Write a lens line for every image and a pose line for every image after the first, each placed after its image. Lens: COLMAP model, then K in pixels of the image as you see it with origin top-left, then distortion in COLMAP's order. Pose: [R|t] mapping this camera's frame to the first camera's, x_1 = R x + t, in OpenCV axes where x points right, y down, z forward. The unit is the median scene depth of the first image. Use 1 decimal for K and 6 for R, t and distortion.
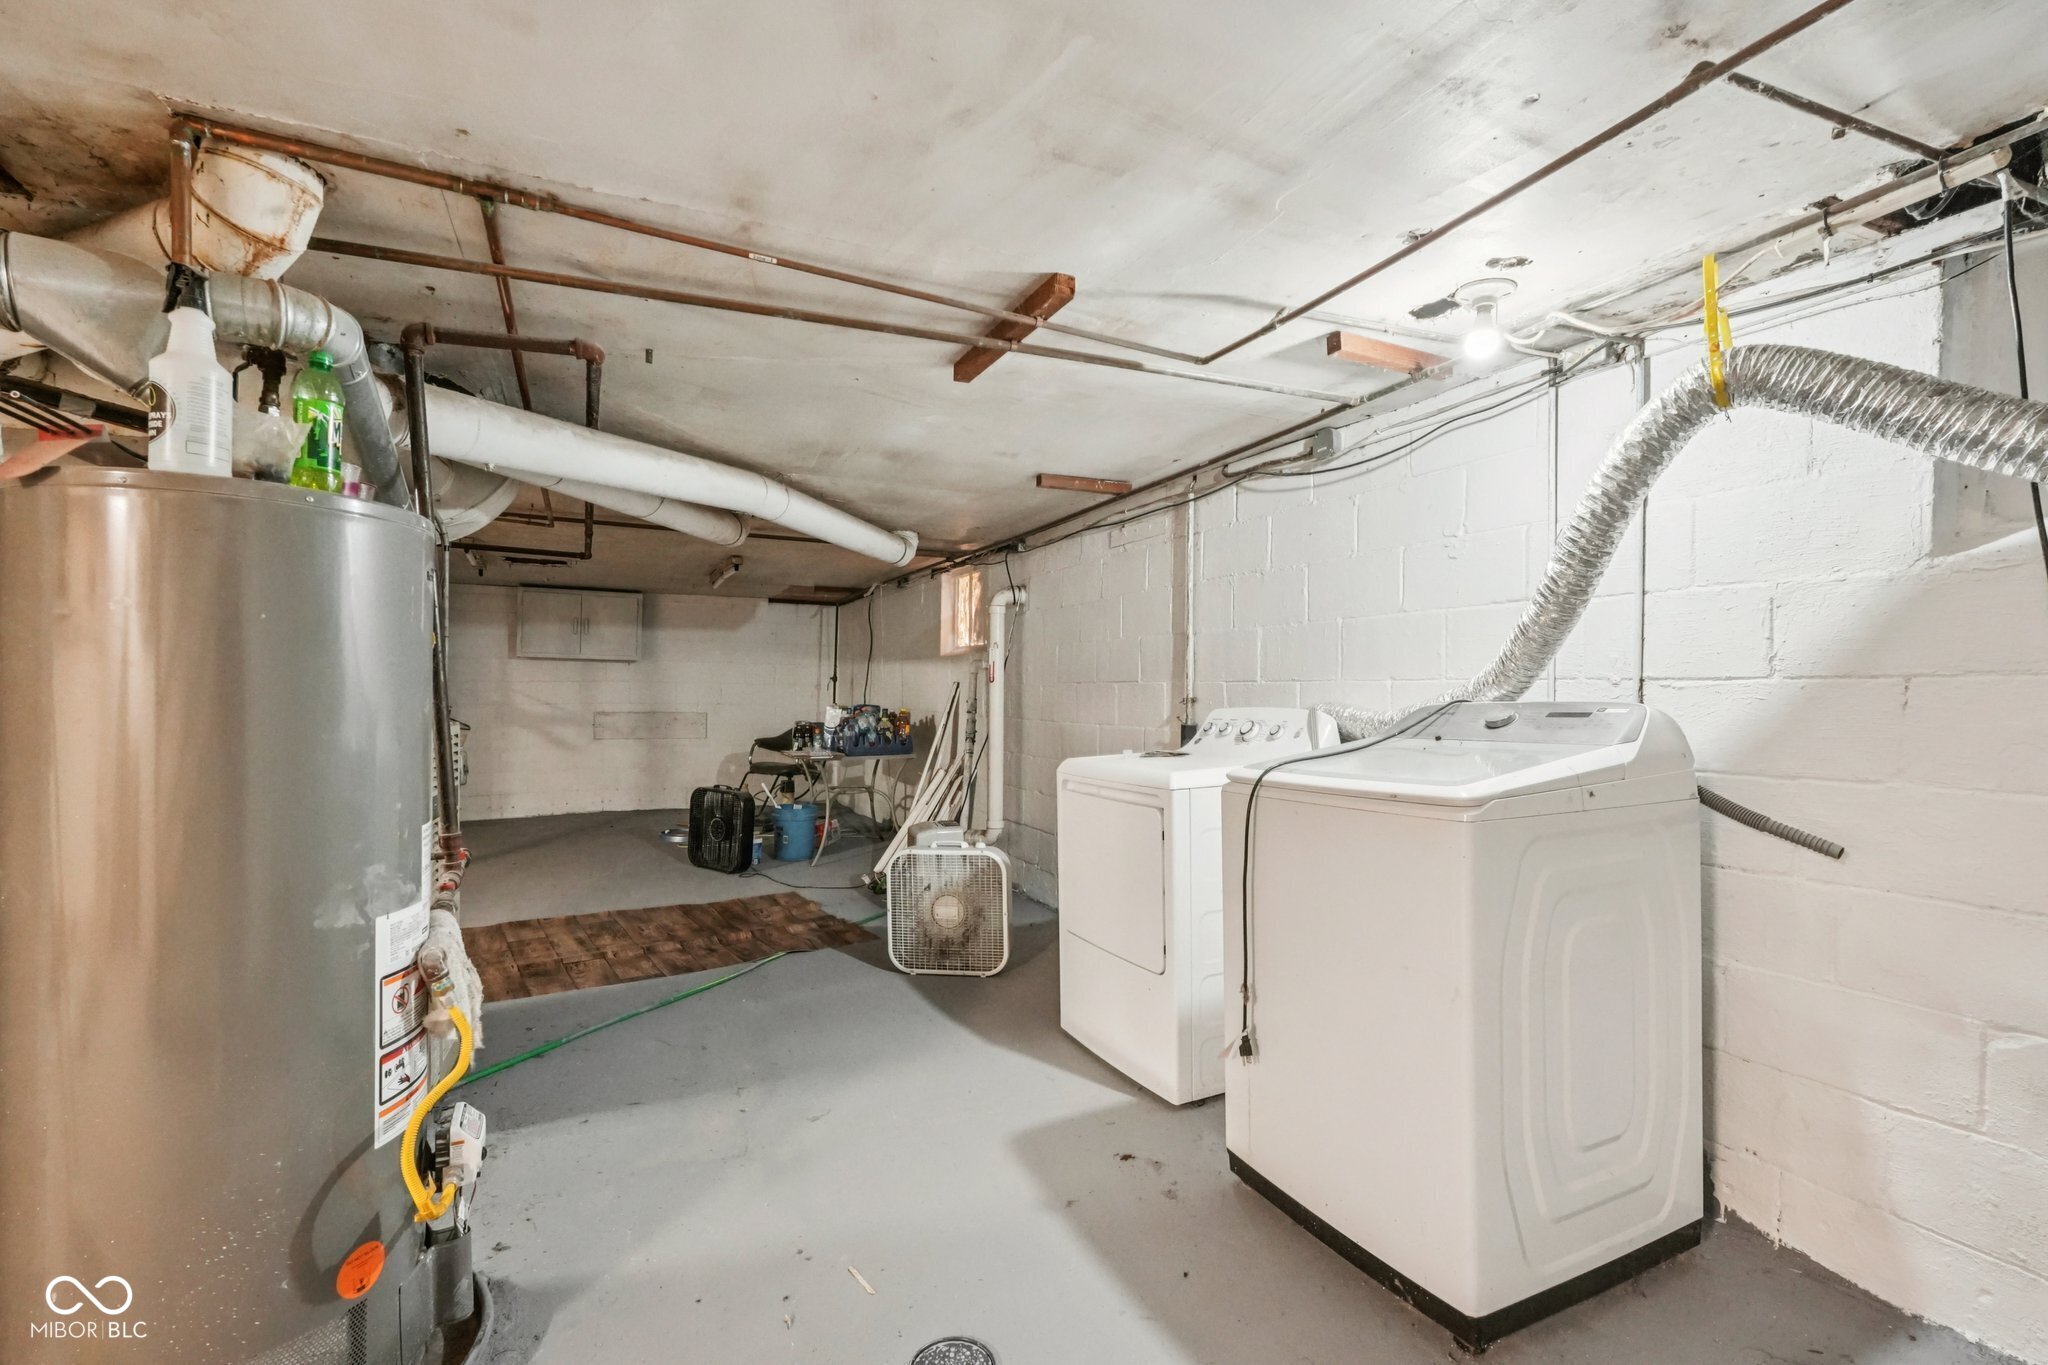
lens RADIAL K [[912.4, 0, 1033.5], [0, 912.4, 704.4], [0, 0, 1]] dist [-0.015933, 0.005067]
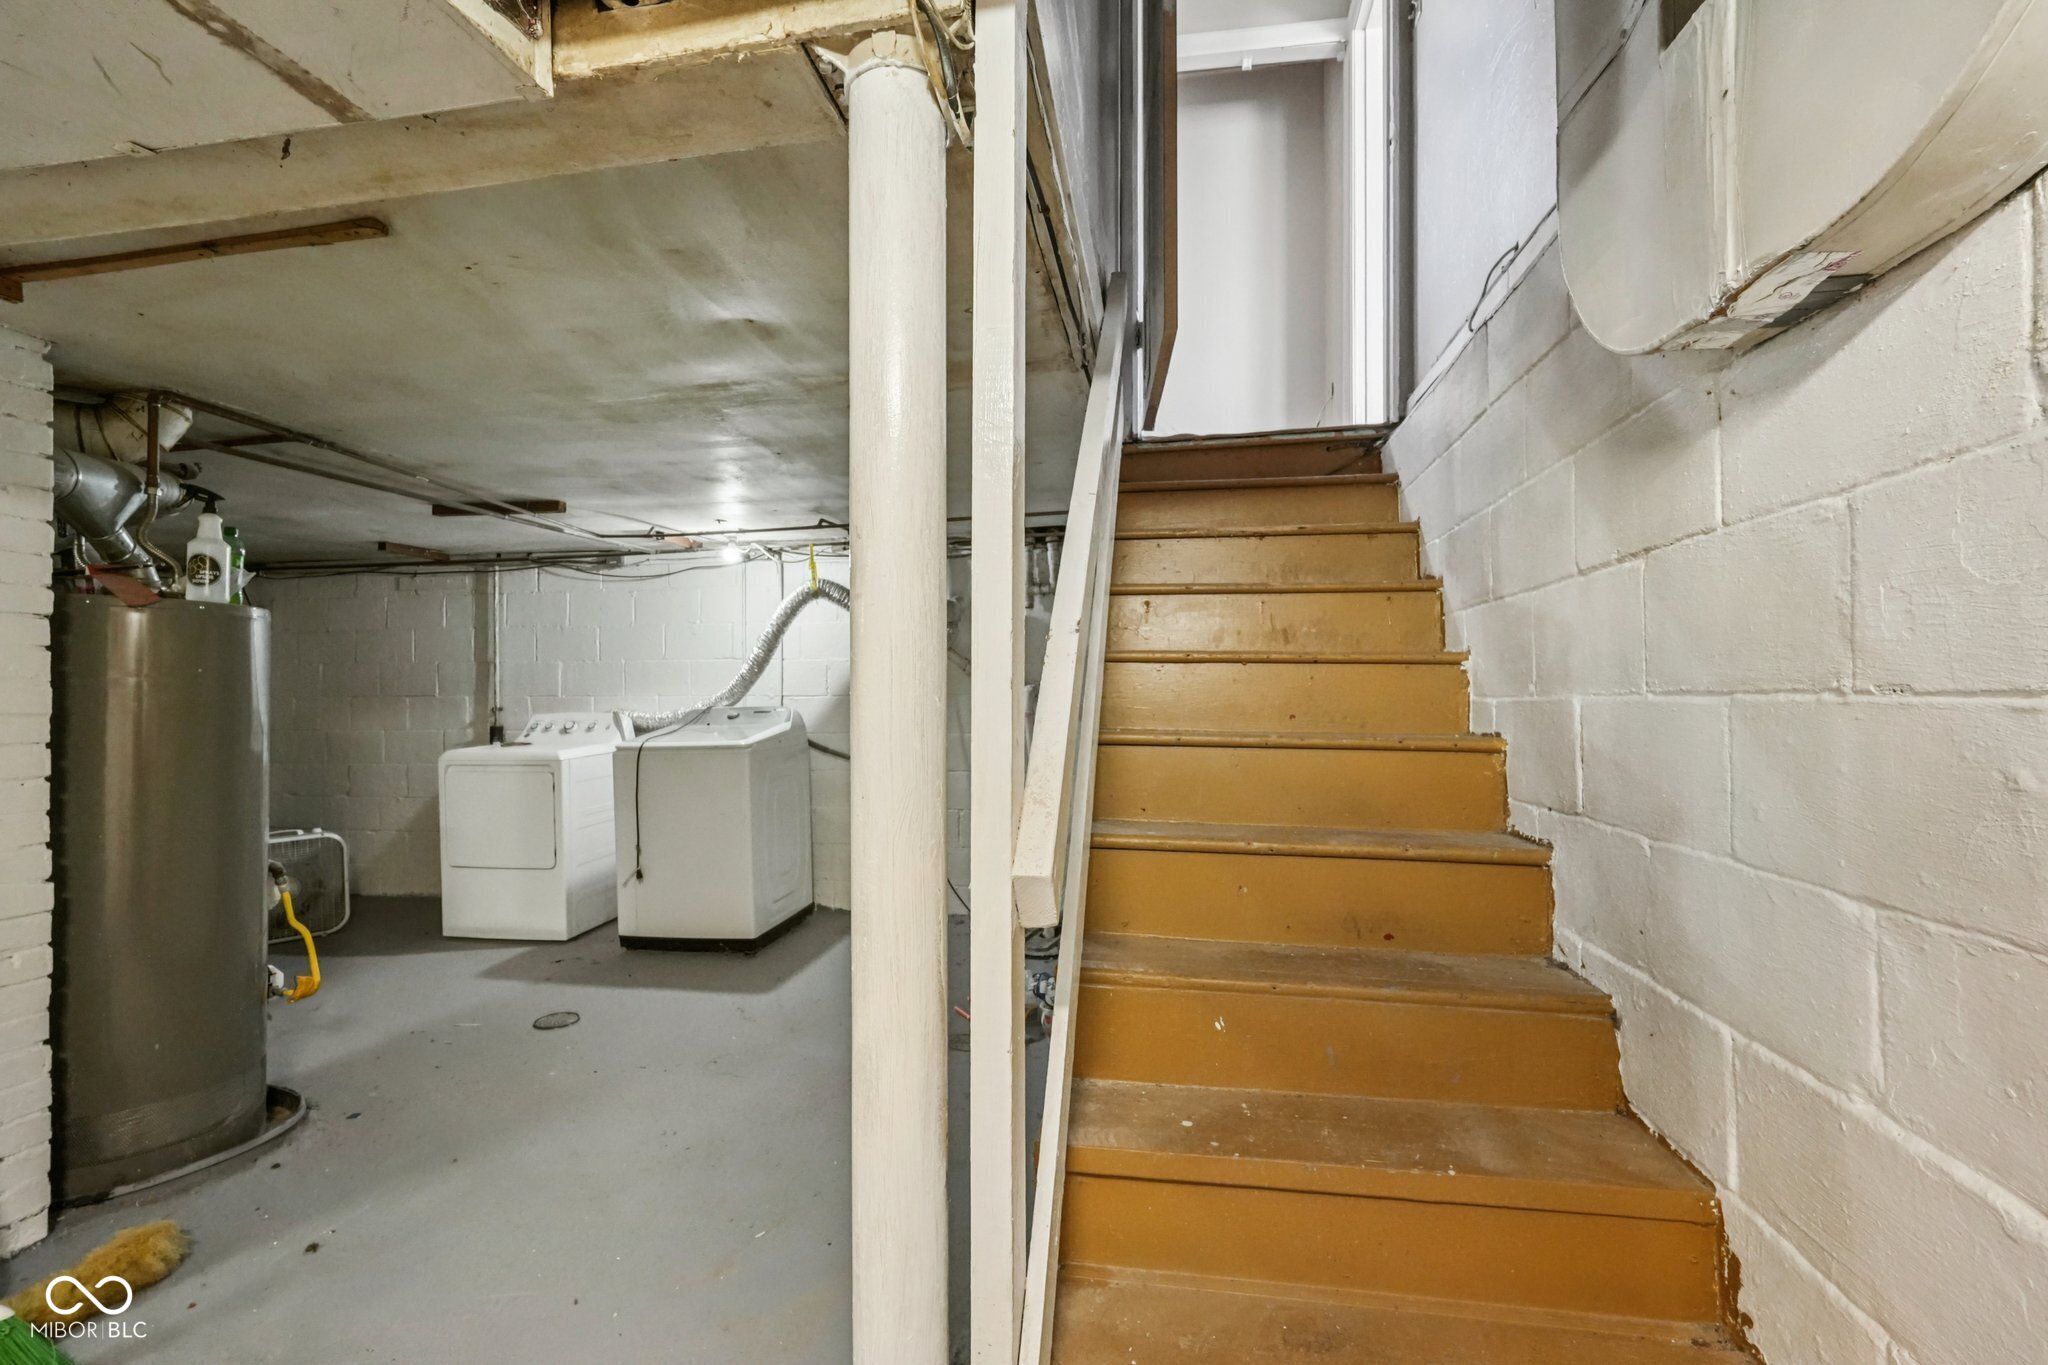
lens RADIAL K [[912.4, 0, 1024.7], [0, 912.4, 689.9], [0, 0, 1]] dist [-0.015933, 0.005067]
pose [[0.575414, -0.005763, 0.817842, -0.494787], [0.019839, 0.999779, -0.006912, -0.008397], [-0.817622, 0.020202, 0.575401, -0.481359]]
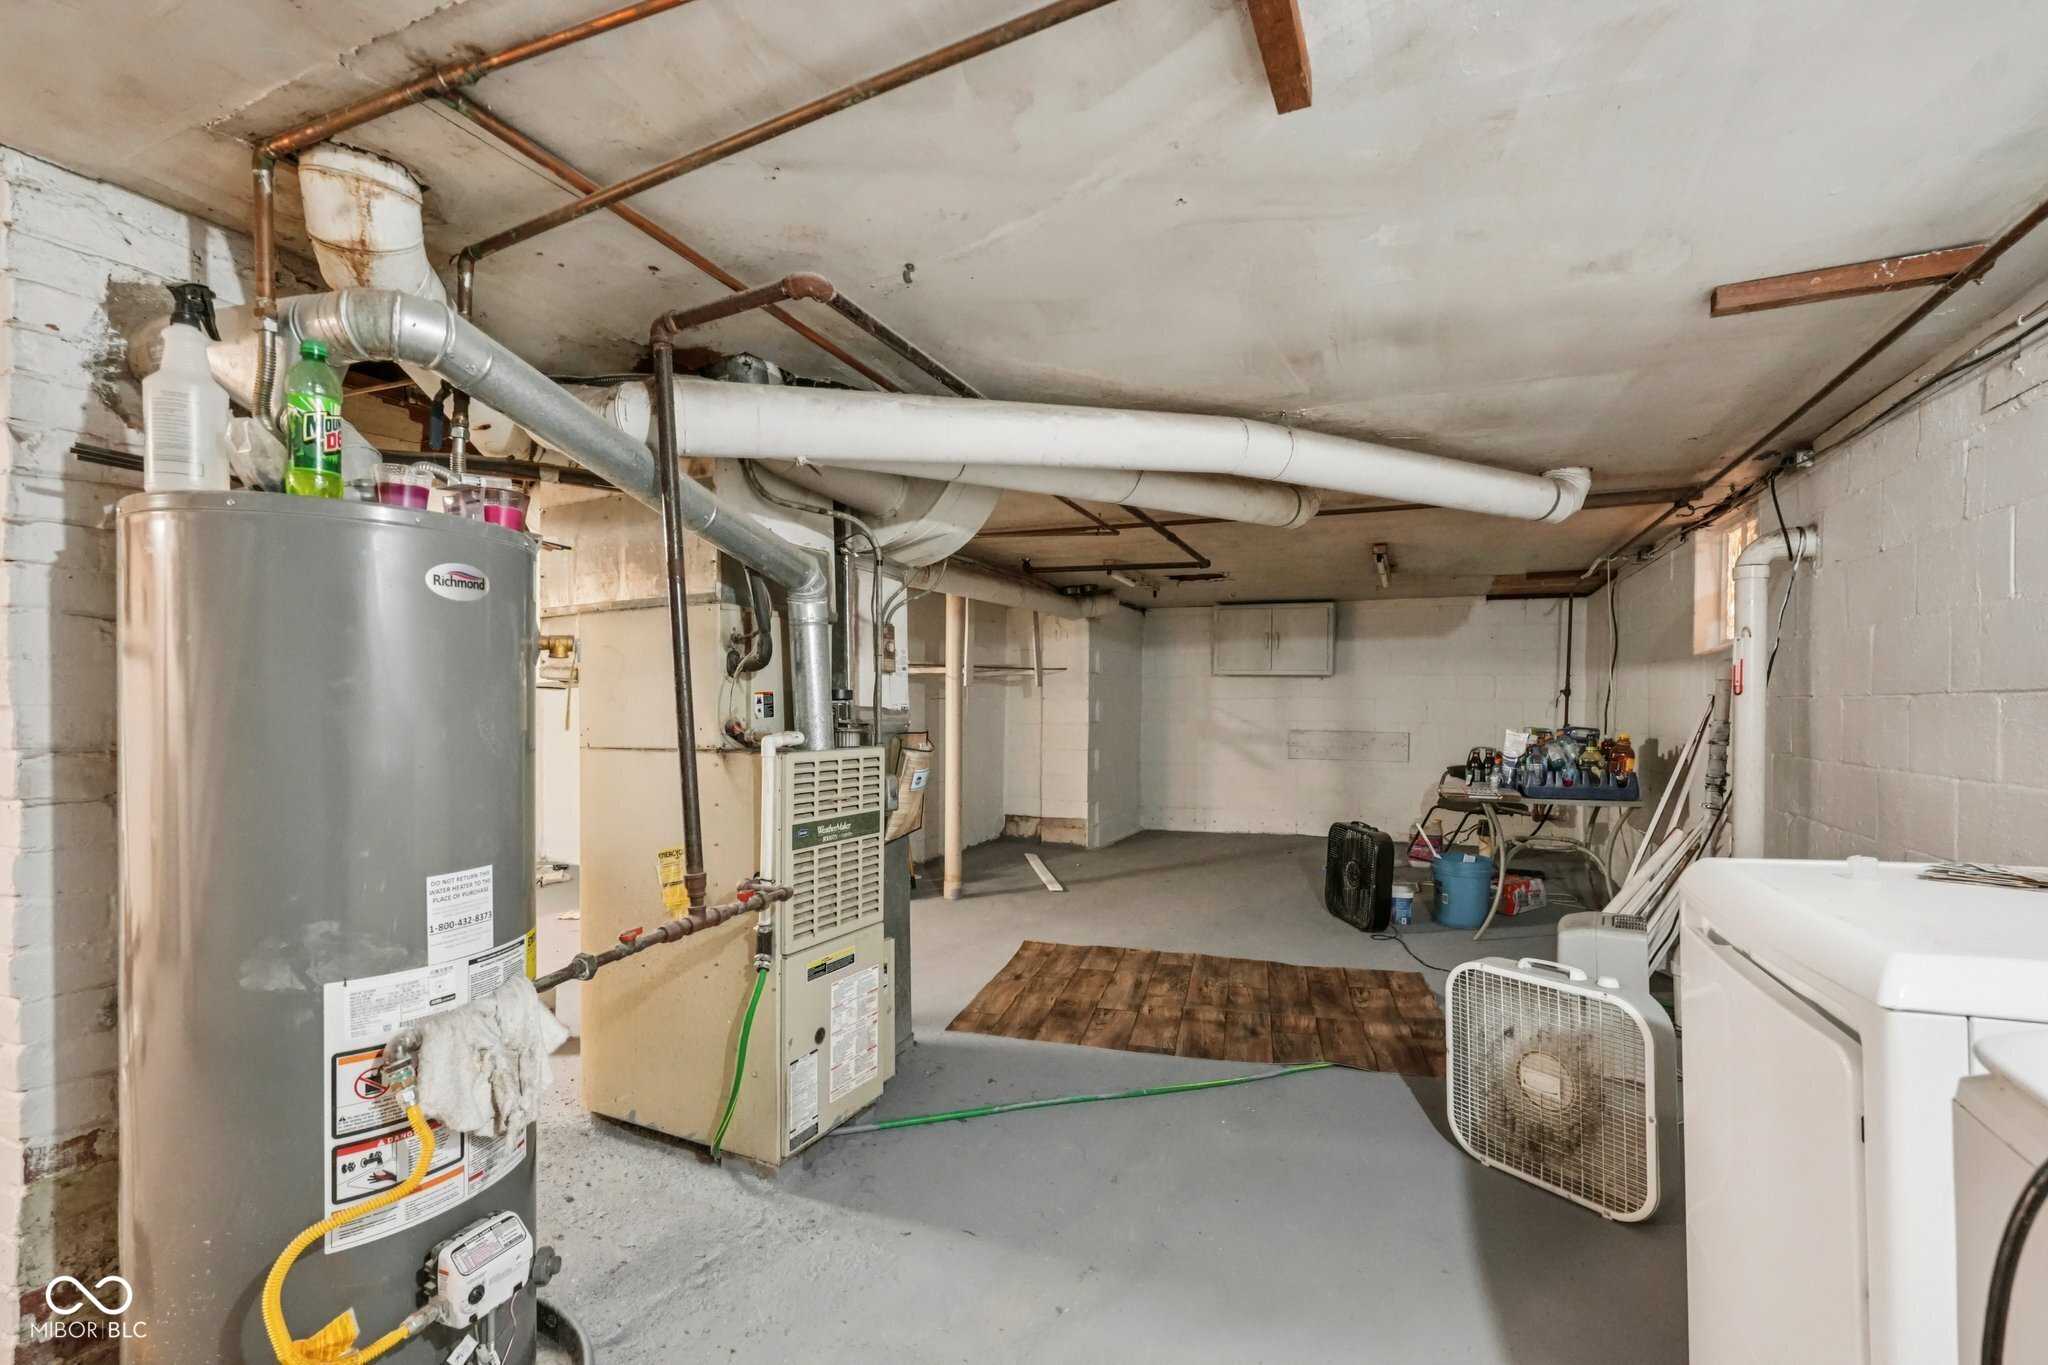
lens RADIAL K [[912.4, 0, 1007.2], [0, 912.4, 711.0], [0, 0, 1]] dist [-0.015933, 0.005067]
pose [[0.651070, 0.001135, -0.759017, 0.124173], [-0.008548, 0.999946, -0.005837, -0.008210], [0.758970, 0.010289, 0.651044, 0.338628]]
